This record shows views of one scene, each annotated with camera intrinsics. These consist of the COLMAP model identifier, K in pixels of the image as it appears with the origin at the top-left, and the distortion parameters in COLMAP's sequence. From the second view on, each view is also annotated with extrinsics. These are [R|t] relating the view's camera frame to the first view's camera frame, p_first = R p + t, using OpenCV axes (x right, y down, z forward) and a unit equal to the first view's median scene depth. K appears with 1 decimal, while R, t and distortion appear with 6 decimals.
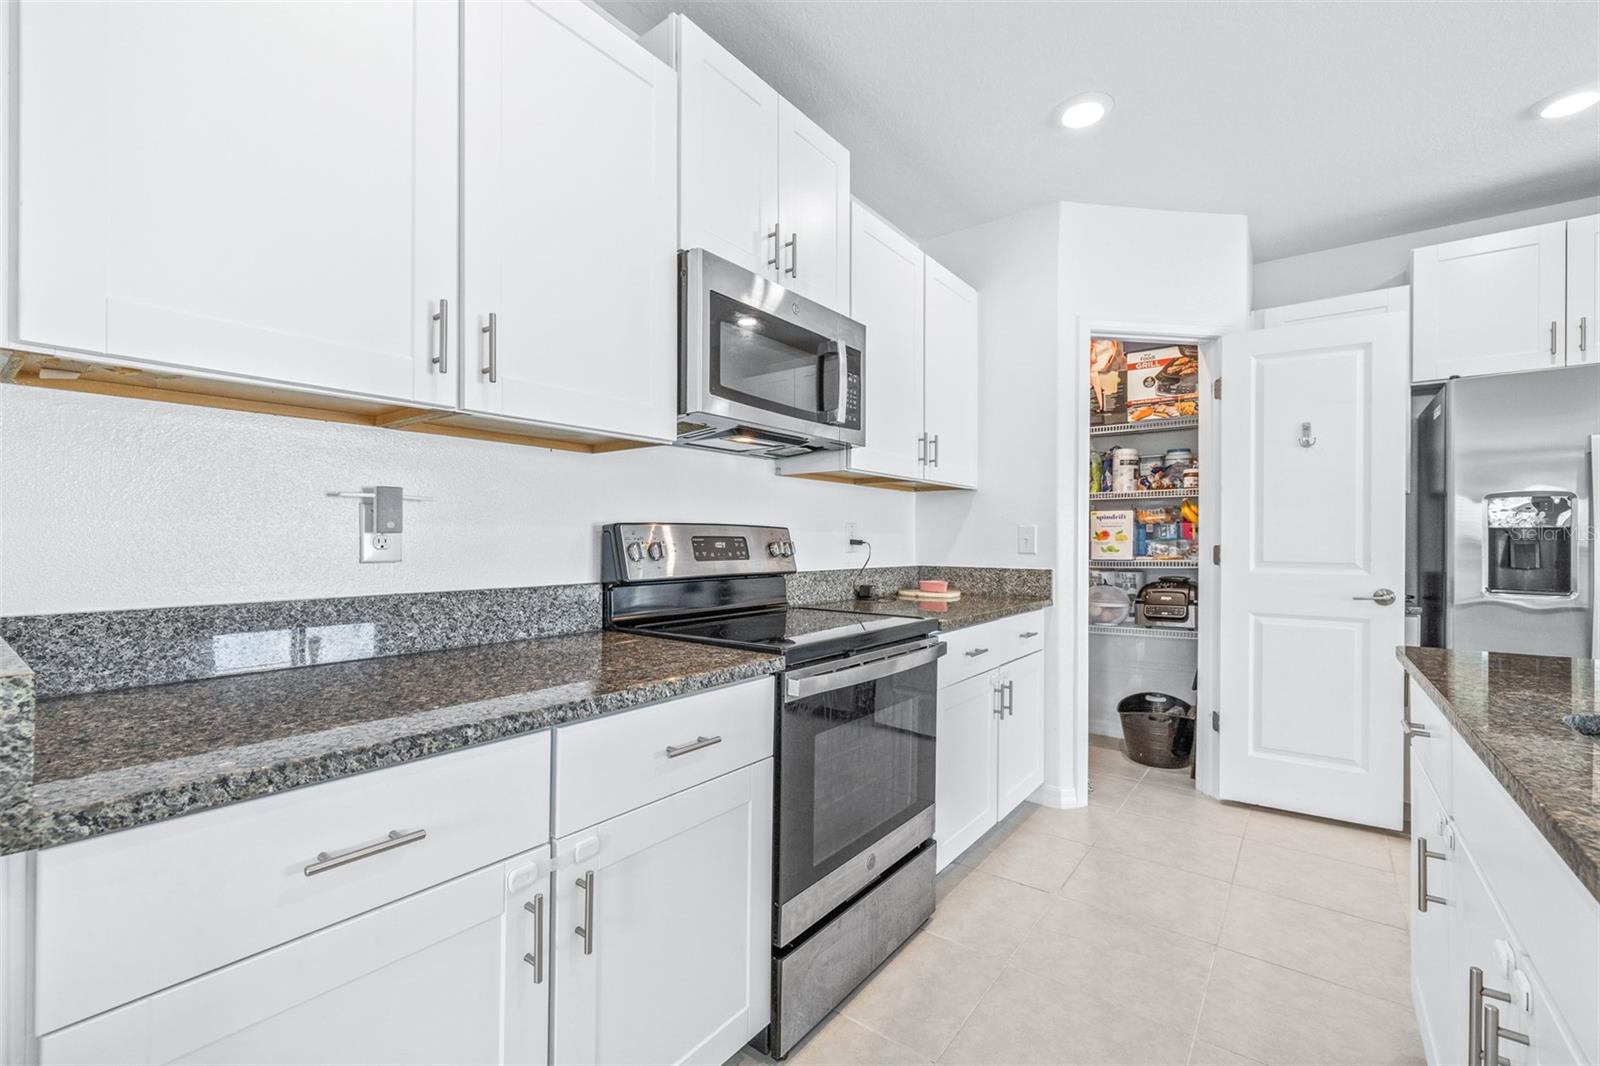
lens RADIAL K [[678.0, 0, 798.1], [0, 678.0, 536.8], [0, 0, 1]] dist [0.000724, -0.000511]
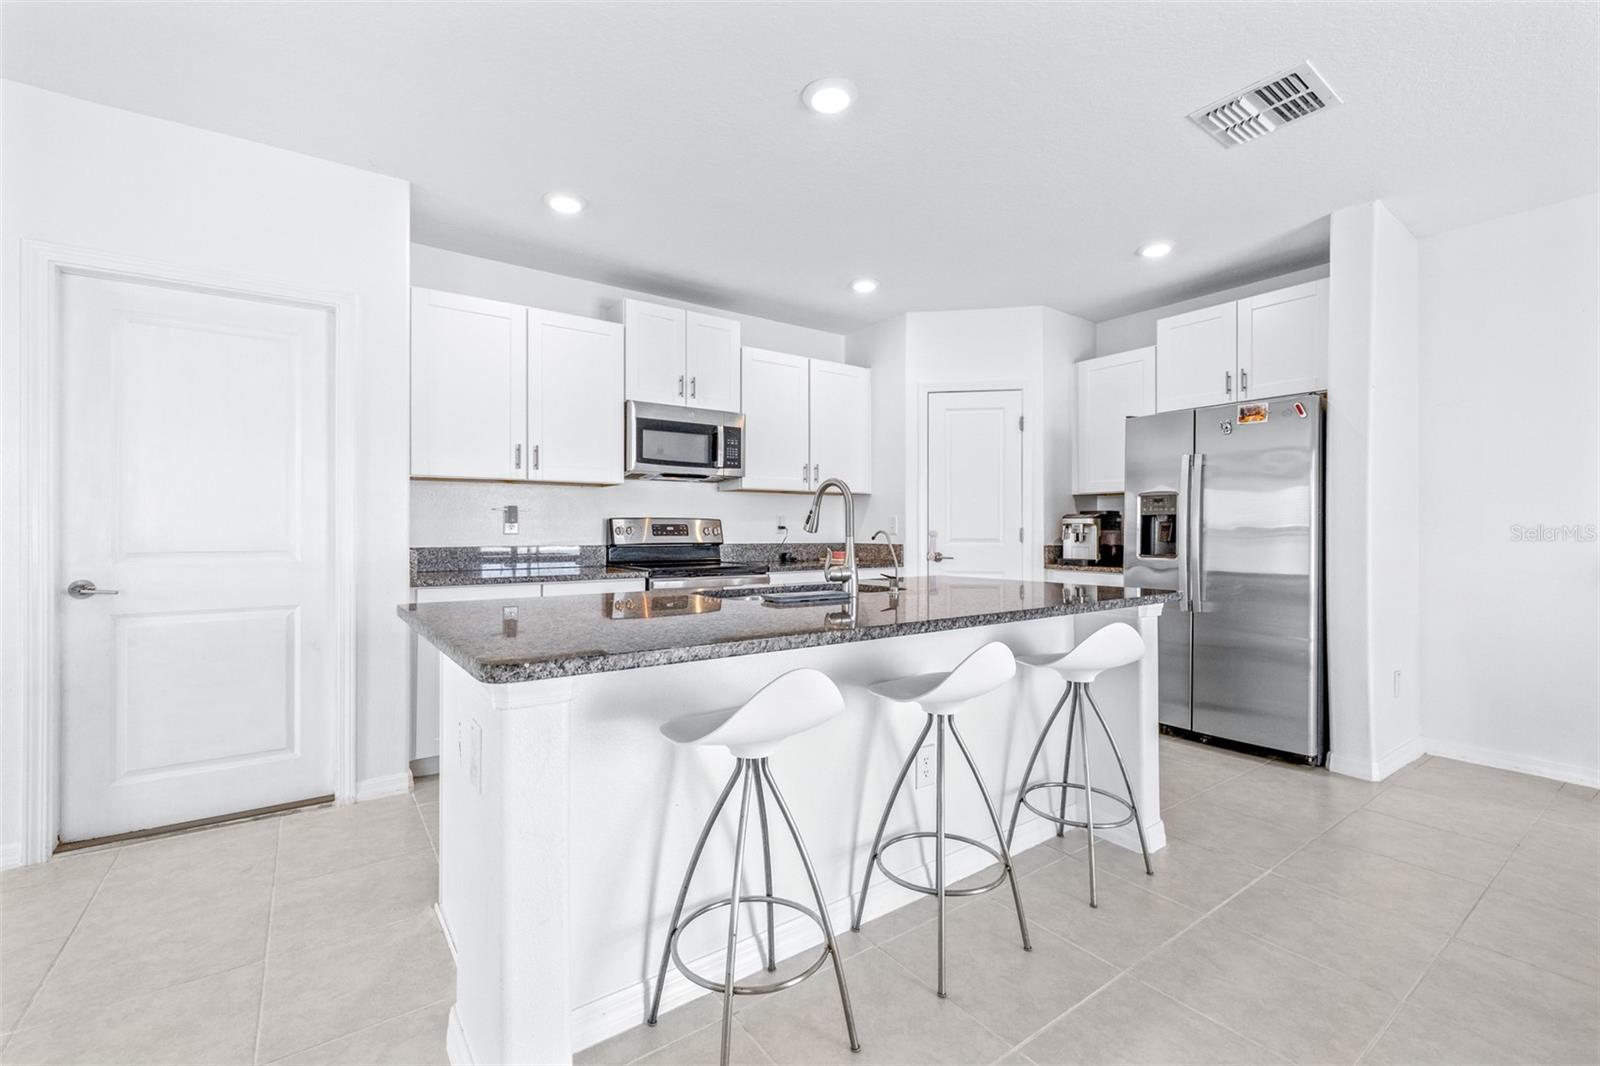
lens RADIAL K [[680.1, 0, 799.3], [0, 680.1, 527.6], [0, 0, 1]] dist [0.000653, -0.000069]
pose [[0.956169, -0.005538, -0.292764, 0.823198], [0.005033, 0.999984, -0.002476, 0.015965], [0.292773, 0.000894, 0.956182, -0.805634]]
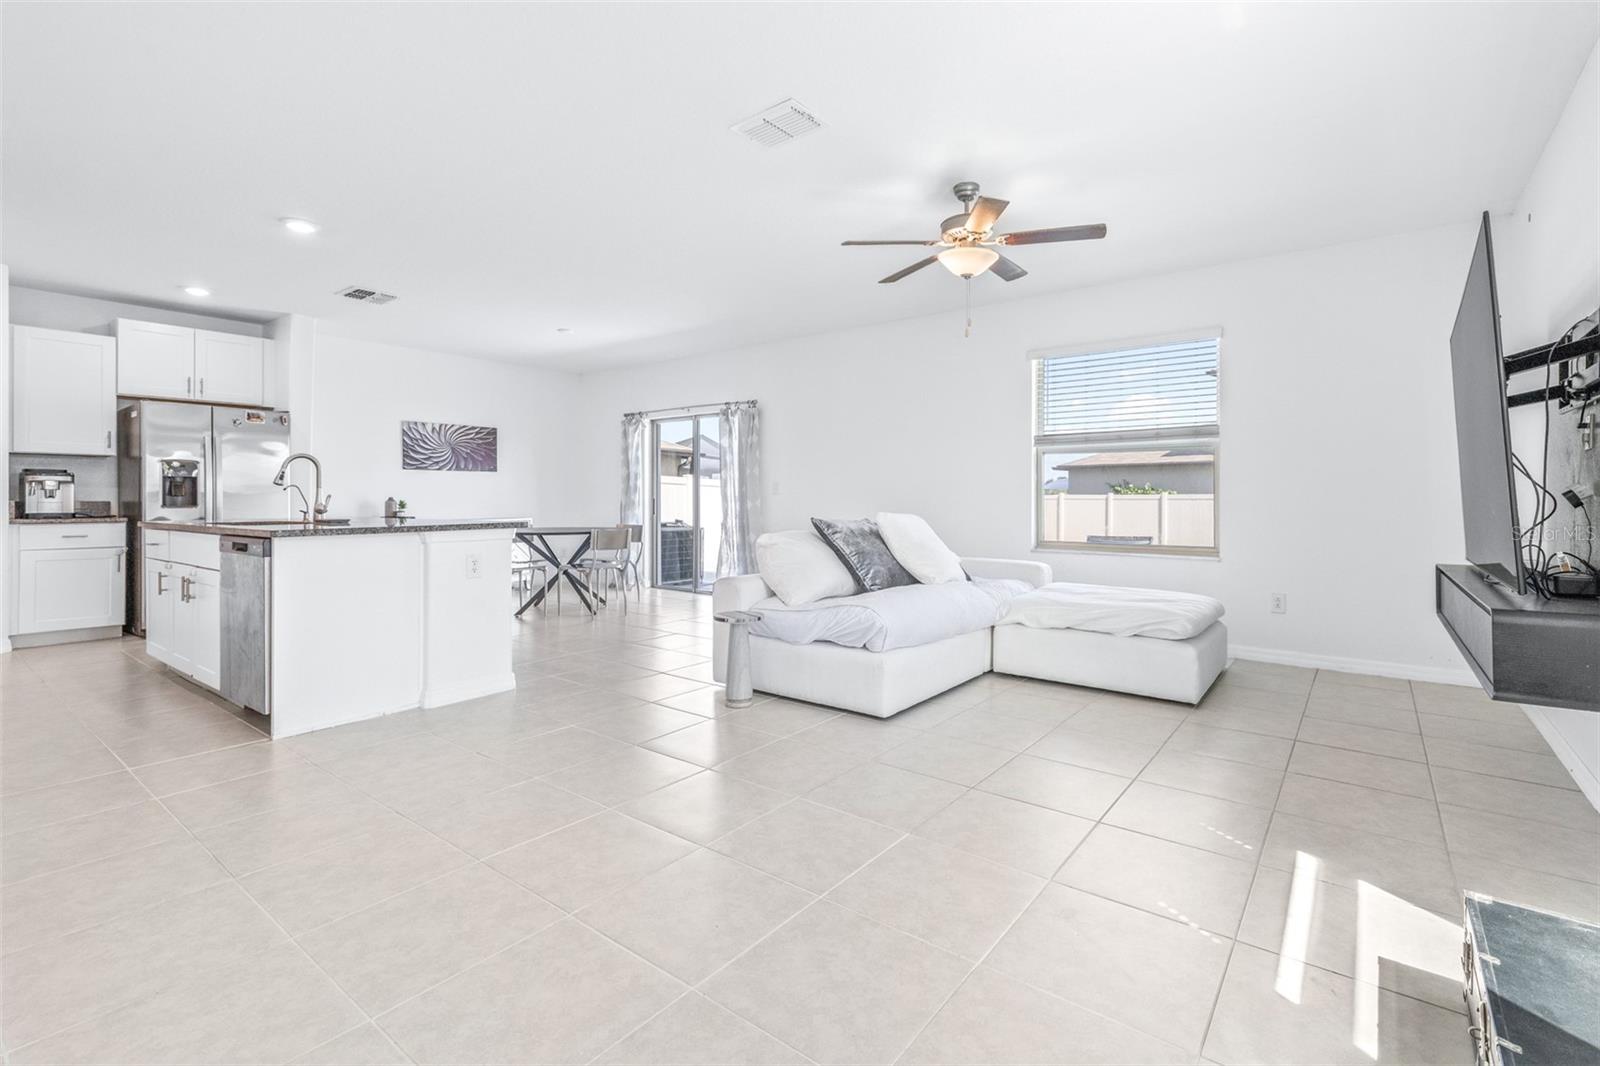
lens RADIAL K [[717.8, 0, 831.5], [0, 717.8, 495.2], [0, 0, 1]] dist [0.000408, -0.000296]
pose [[-0.012118, -0.001678, 0.999925, -1.349771], [-0.001641, 0.999997, 0.001658, 0.042183], [-0.999925, -0.001620, -0.012120, -1.144958]]
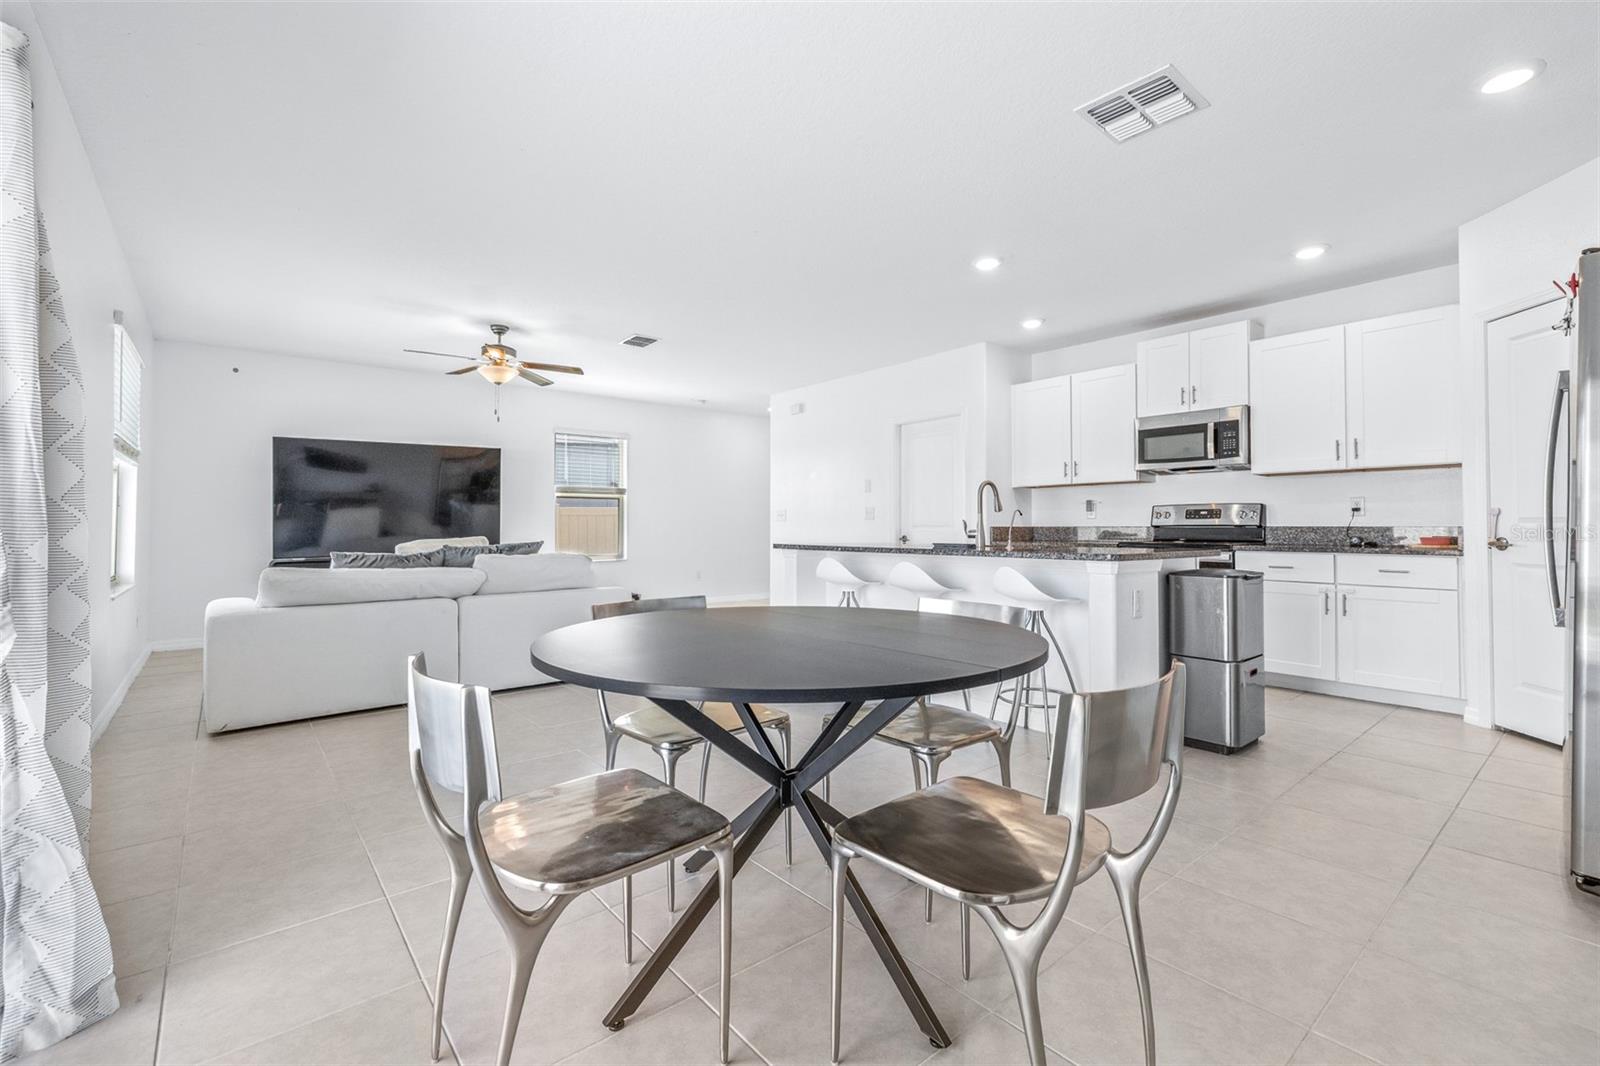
lens RADIAL K [[693.9, 0, 802.9], [0, 693.9, 517.5], [0, 0, 1]] dist [0.001350, -0.000133]
pose [[-0.221500, -0.019566, -0.974964, 2.520565], [0.001733, 0.999789, -0.020458, 0.074845], [0.975159, -0.006221, -0.221420, 0.154459]]
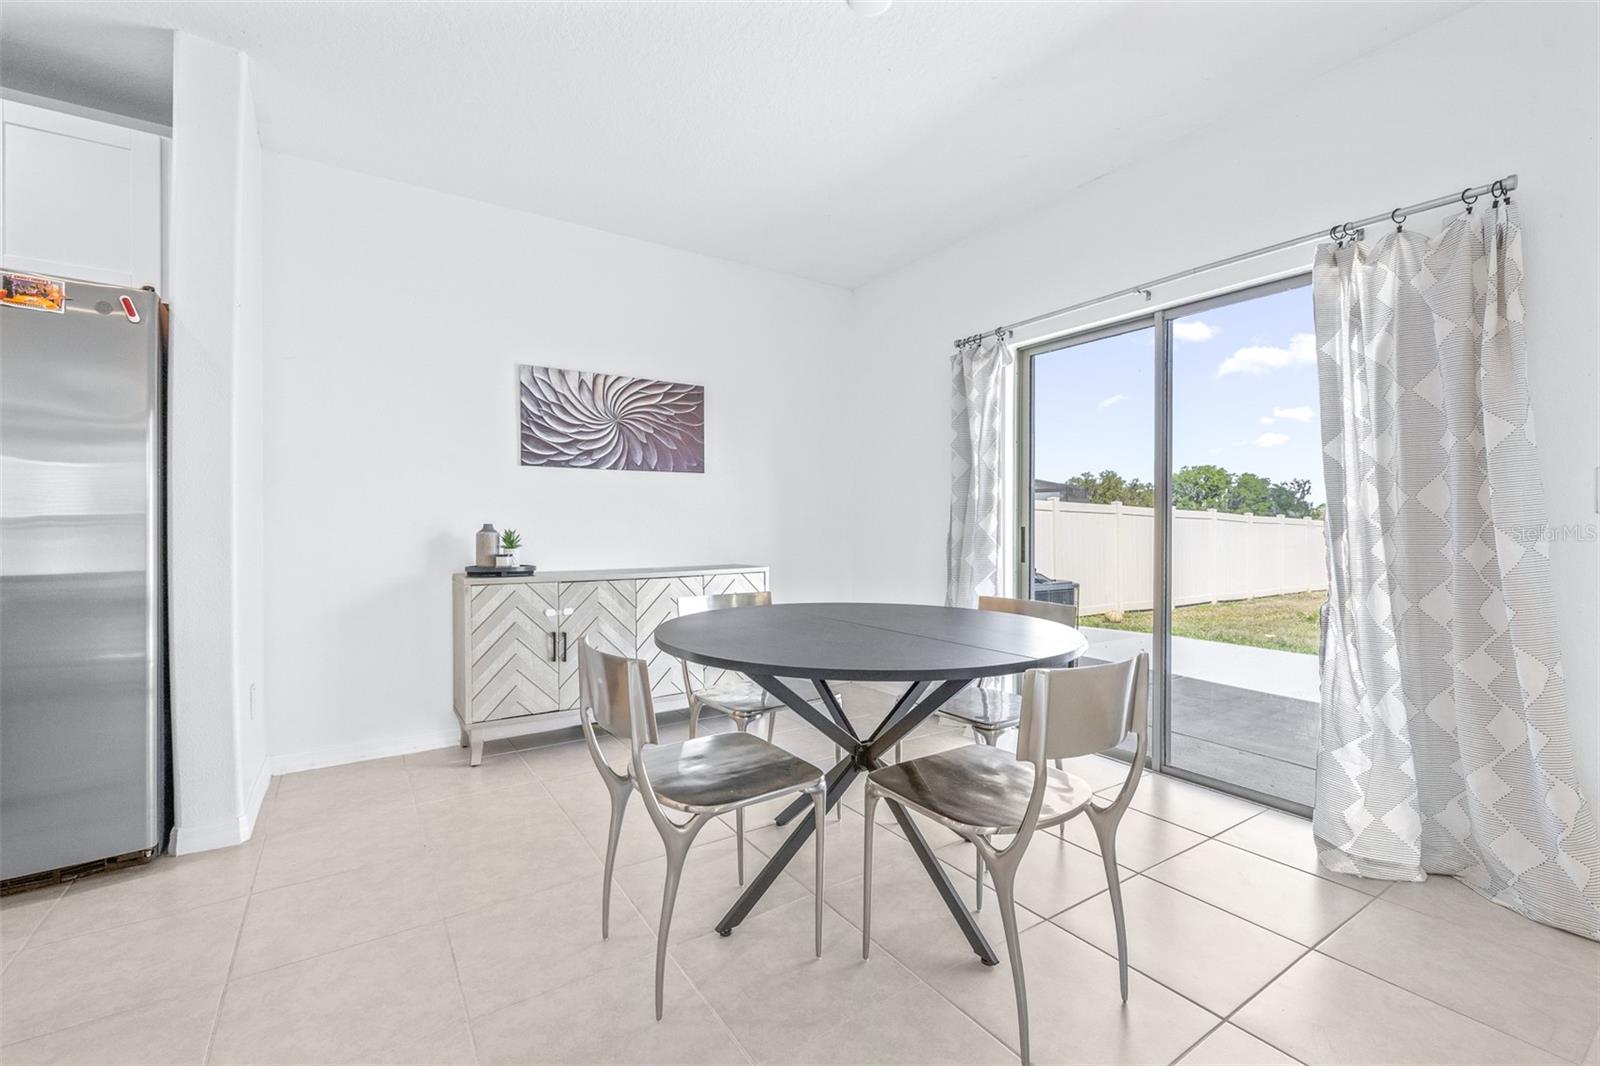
lens RADIAL K [[680.1, 0, 799.3], [0, 680.1, 527.6], [0, 0, 1]] dist [0.000653, -0.000069]
pose [[0.325944, -0.010486, 0.945331, 0.846627], [-0.000604, 0.999936, 0.011300, 0.051446], [-0.945389, -0.004254, 0.325917, -0.248458]]
